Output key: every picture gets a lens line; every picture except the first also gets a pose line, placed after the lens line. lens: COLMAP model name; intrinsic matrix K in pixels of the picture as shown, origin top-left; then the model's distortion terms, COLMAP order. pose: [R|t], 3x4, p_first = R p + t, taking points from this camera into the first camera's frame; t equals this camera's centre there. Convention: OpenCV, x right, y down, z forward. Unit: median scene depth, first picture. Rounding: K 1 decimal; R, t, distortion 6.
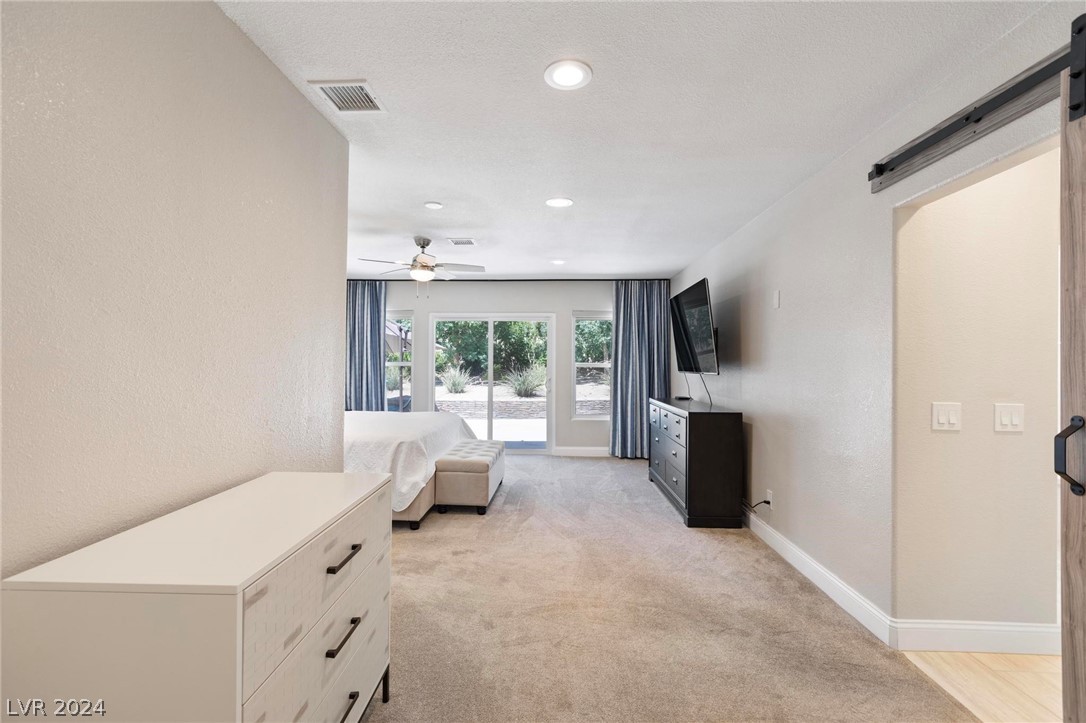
lens RADIAL K [[489.6, 0, 540.6], [0, 489.6, 364.4], [0, 0, 1]] dist [0.000912, -0.000274]
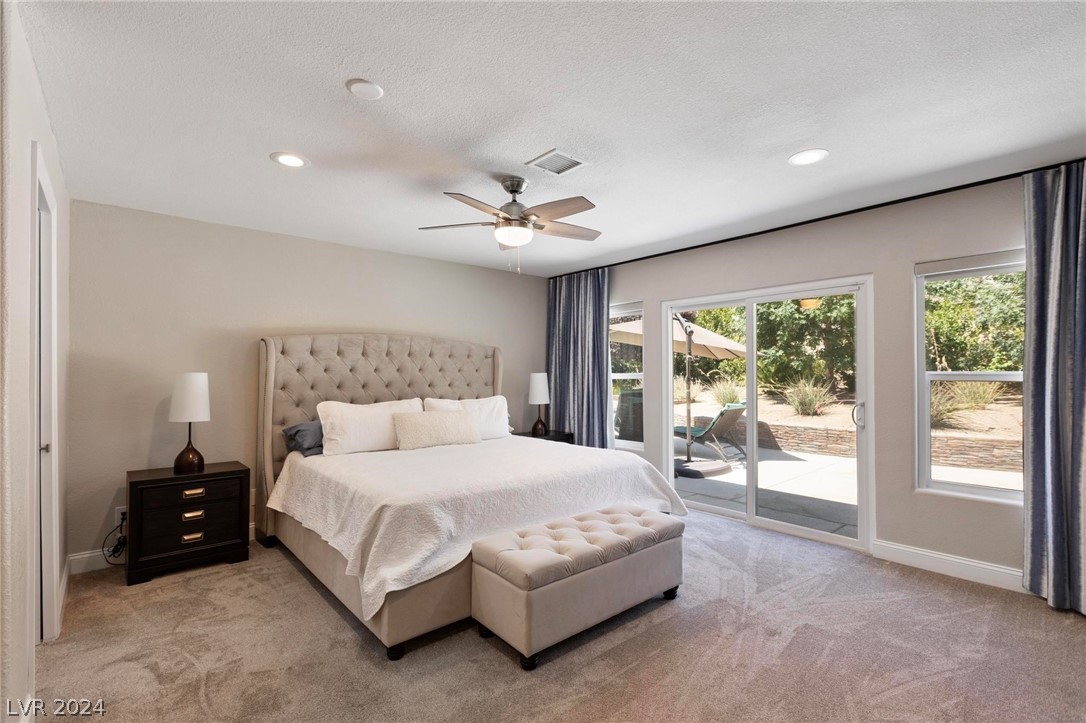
lens RADIAL K [[489.9, 0, 544.1], [0, 489.9, 373.8], [0, 0, 1]] dist [0.003174, 0.000004]
pose [[0.686819, -0.005951, -0.726805, 0.167451], [0.002748, 0.999981, -0.005591, -0.000457], [0.726824, 0.001843, 0.686822, 0.409628]]
